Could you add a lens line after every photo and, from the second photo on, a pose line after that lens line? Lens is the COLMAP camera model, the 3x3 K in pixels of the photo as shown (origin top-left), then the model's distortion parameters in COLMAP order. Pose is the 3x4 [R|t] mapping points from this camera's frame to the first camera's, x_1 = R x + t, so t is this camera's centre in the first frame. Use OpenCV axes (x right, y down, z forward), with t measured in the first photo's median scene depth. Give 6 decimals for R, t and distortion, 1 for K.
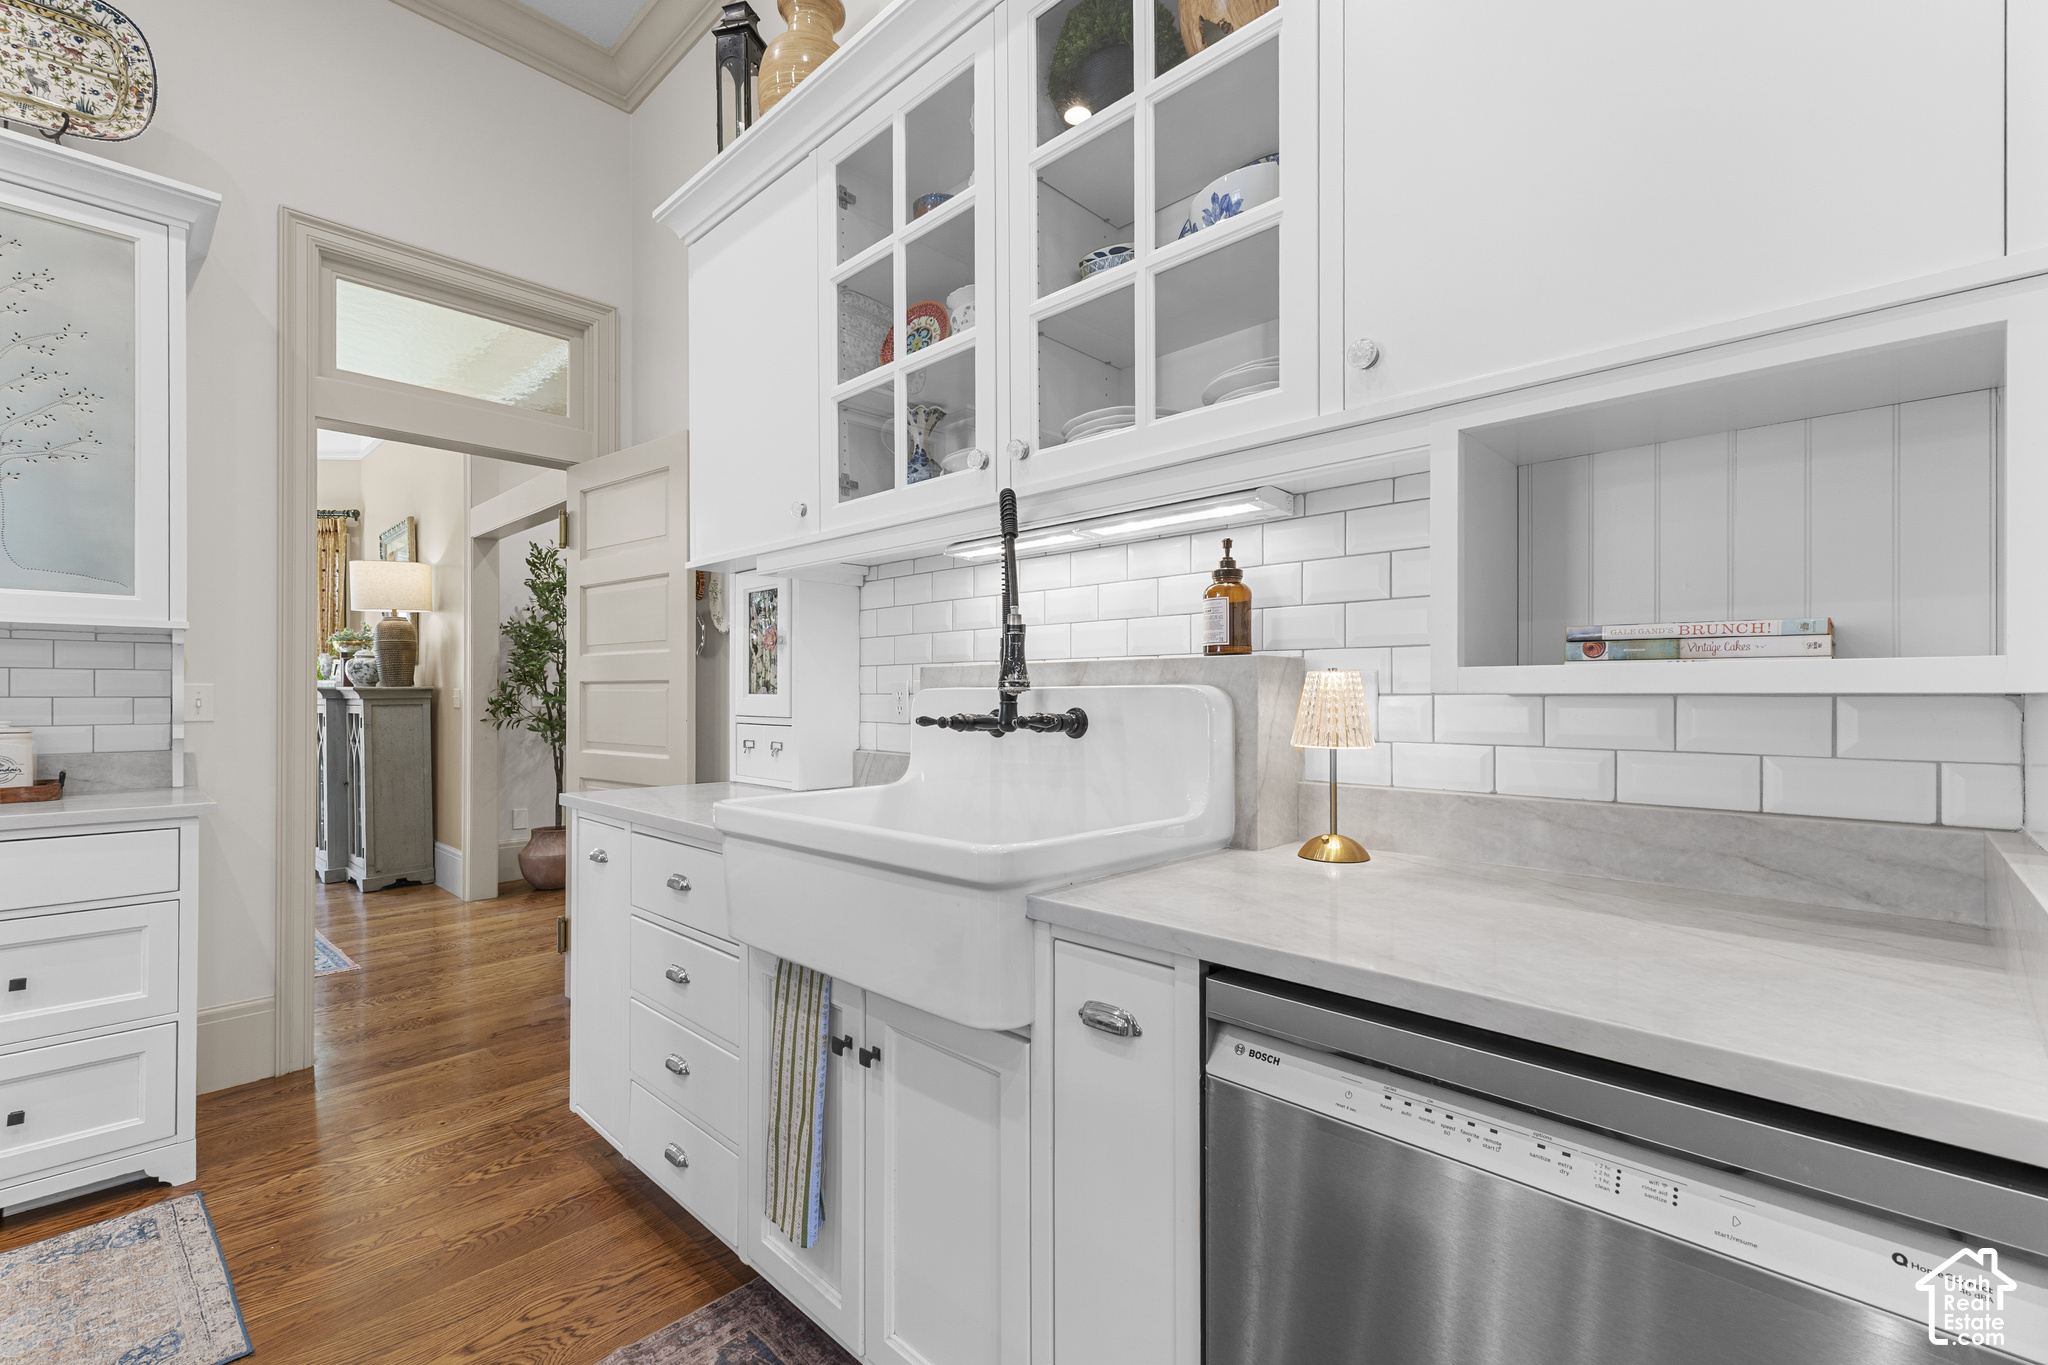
lens RADIAL K [[877.1, 0, 1021.4], [0, 877.1, 674.4], [0, 0, 1]] dist [0.009006, -0.000050]
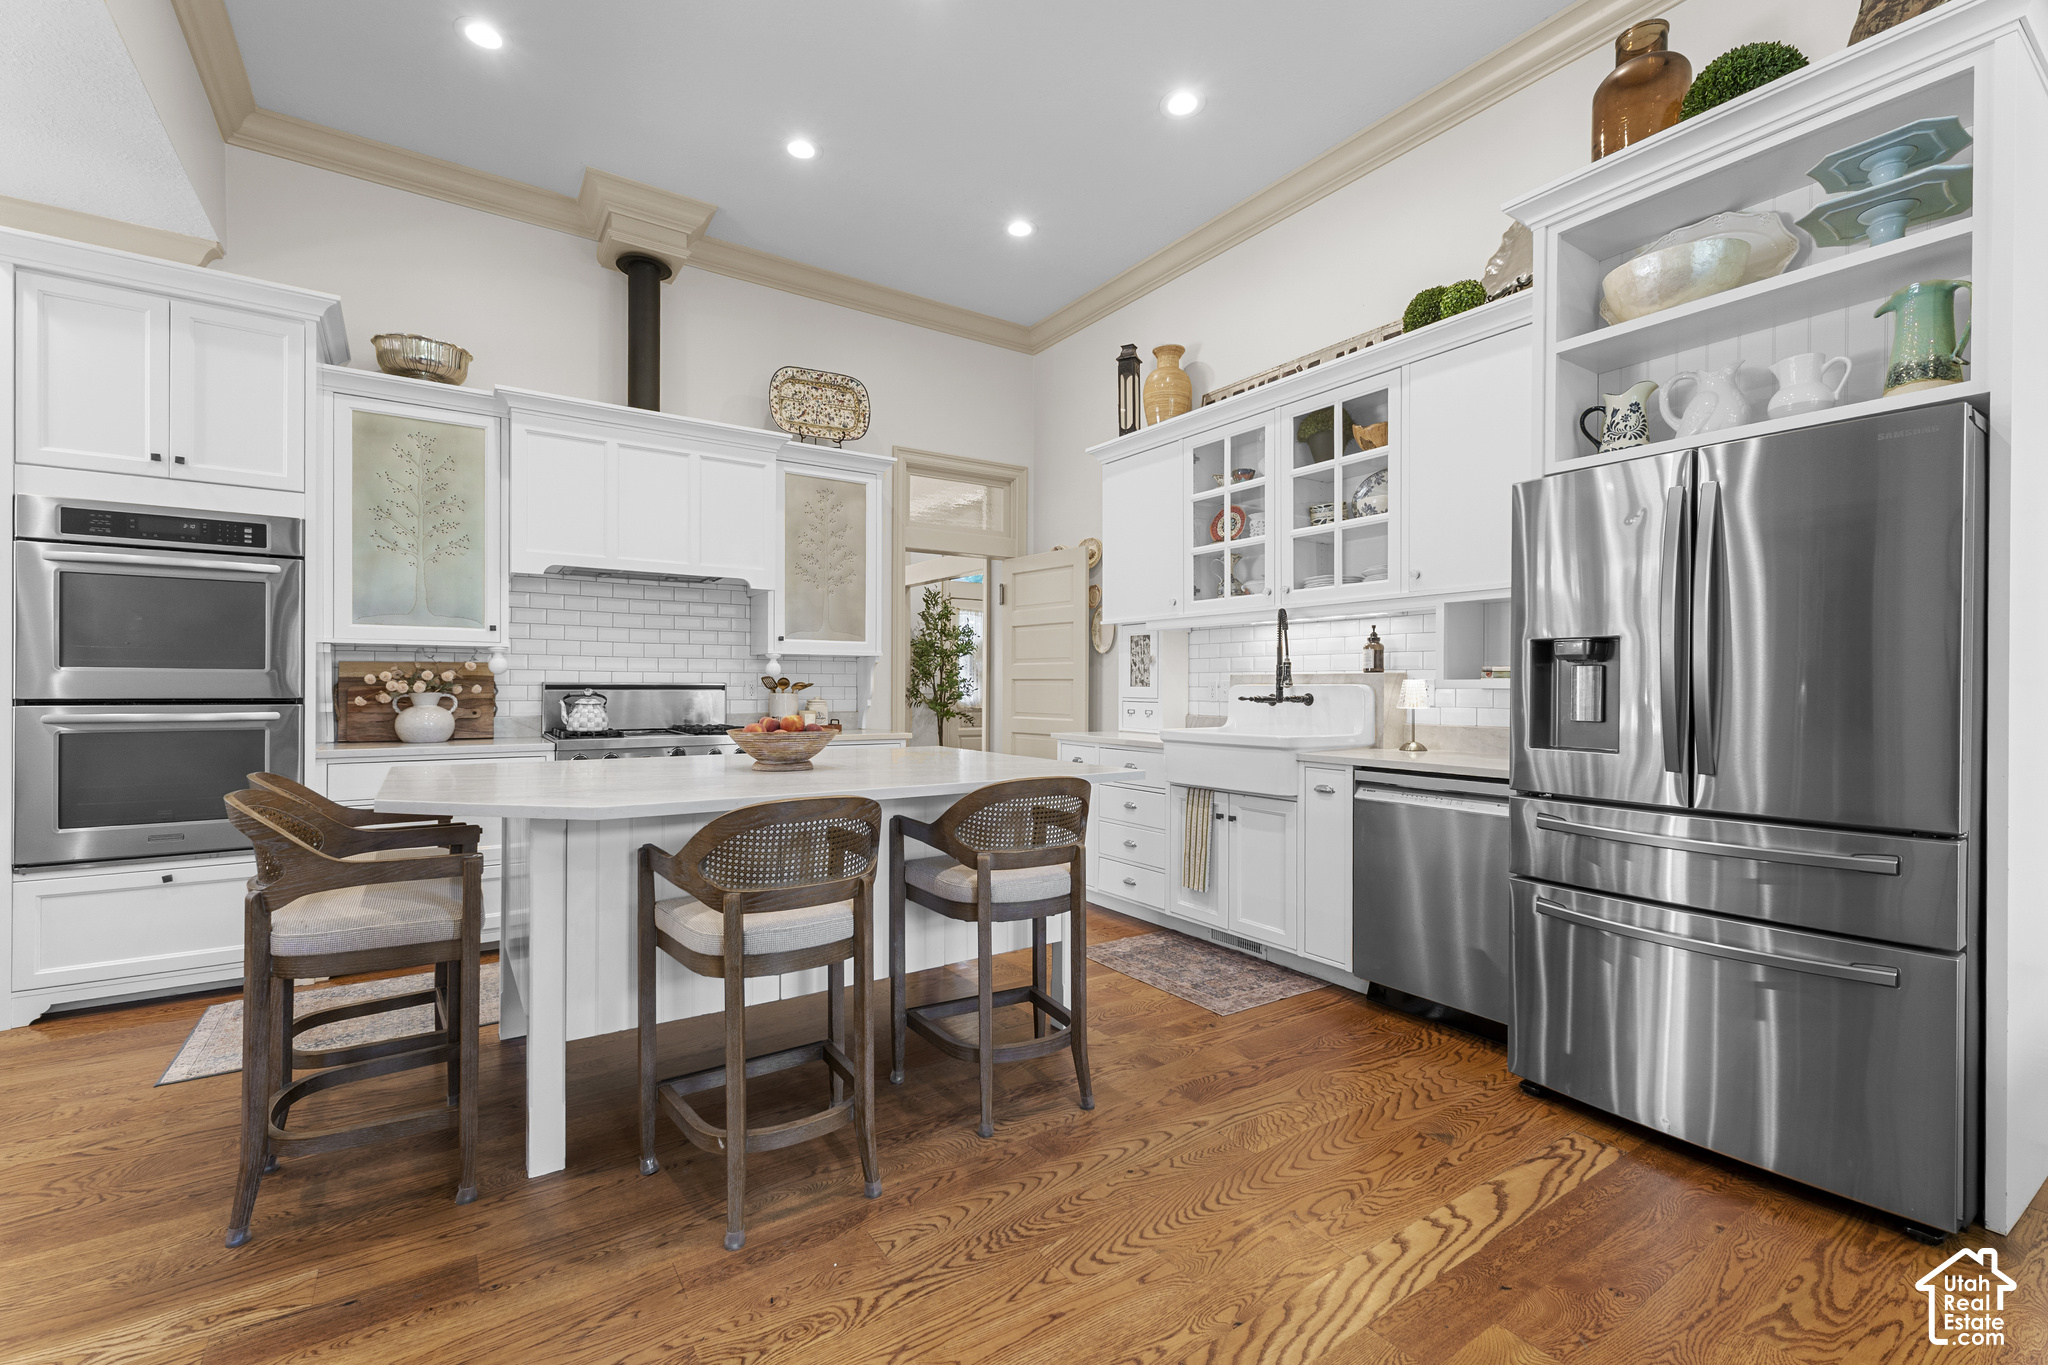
lens RADIAL K [[877.1, 0, 1021.4], [0, 877.1, 674.4], [0, 0, 1]] dist [0.009006, -0.000050]
pose [[0.976334, 0.002569, -0.216251, -0.183564], [-0.000522, 0.999955, 0.009520, -0.036210], [0.216265, -0.009182, 0.976291, -1.507494]]
